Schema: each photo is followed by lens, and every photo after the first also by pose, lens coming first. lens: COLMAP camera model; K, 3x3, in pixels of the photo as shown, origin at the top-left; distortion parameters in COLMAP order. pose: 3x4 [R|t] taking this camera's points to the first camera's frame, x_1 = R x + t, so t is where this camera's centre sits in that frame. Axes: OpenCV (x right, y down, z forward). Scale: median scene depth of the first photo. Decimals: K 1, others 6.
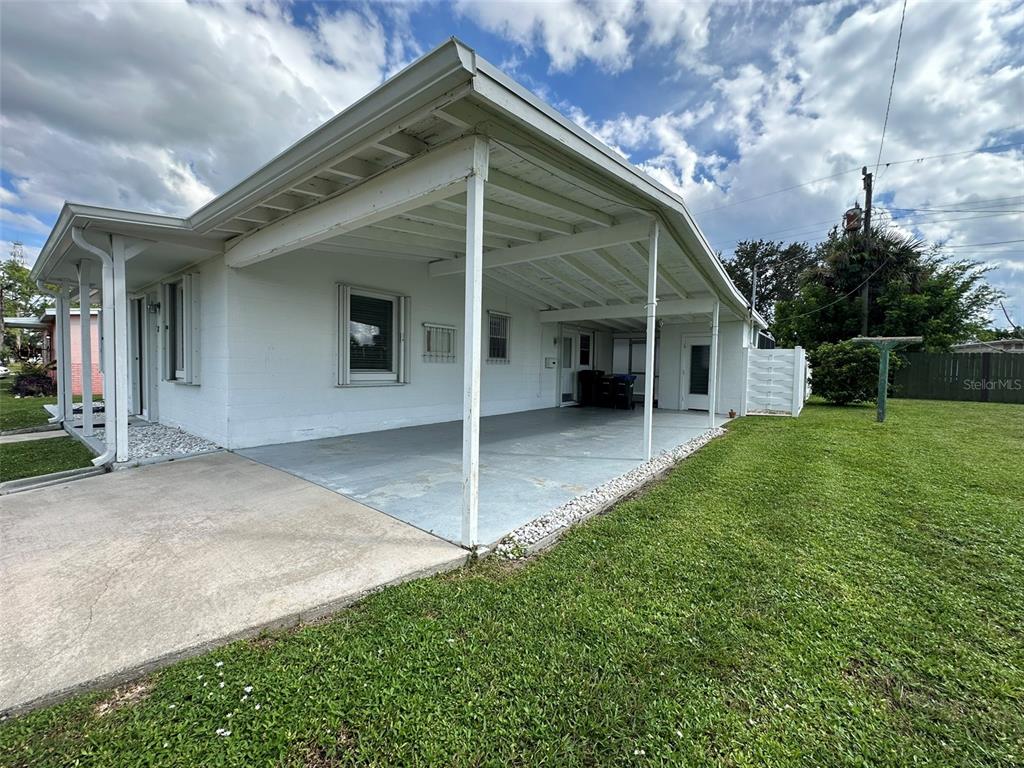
lens RADIAL K [[410.8, 0, 511.1], [0, 410.8, 383.3], [0, 0, 1]] dist [-0.001979, 0.000243]
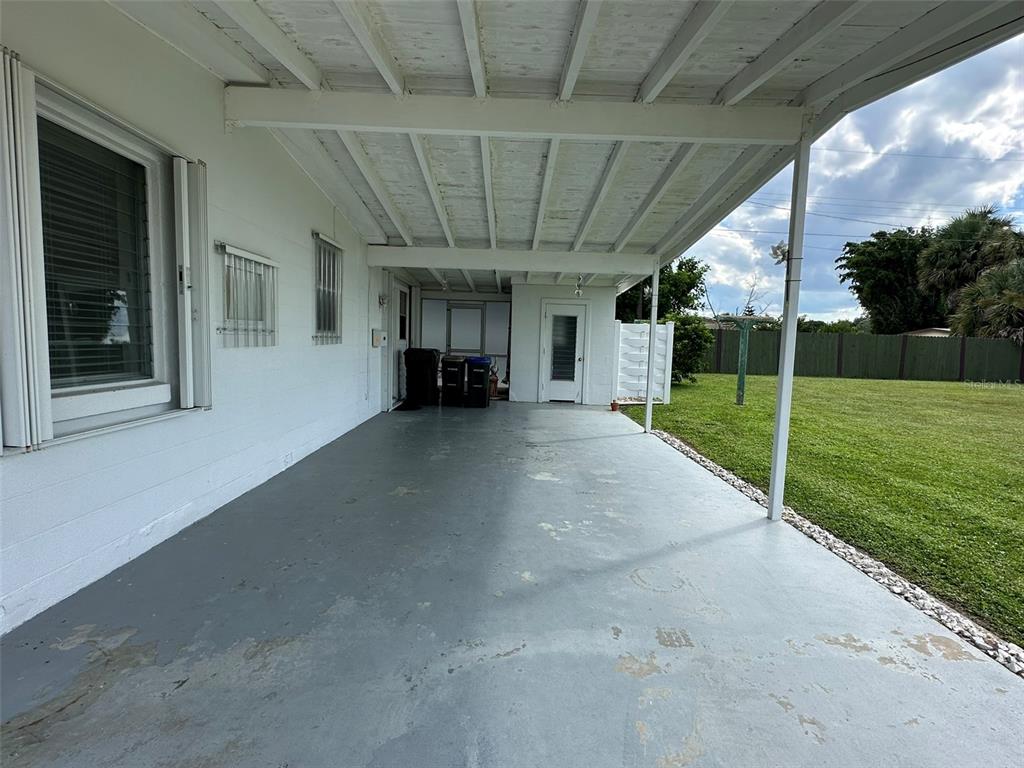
lens RADIAL K [[522.8, 0, 512.0], [0, 522.8, 384.0], [0, 0, 1]] dist [-0.001003, -0.000369]
pose [[0.777378, -0.050938, 0.626968, -0.217605], [0.011990, 0.997735, 0.066195, -0.032298], [-0.628920, -0.043941, 0.776227, 0.313871]]
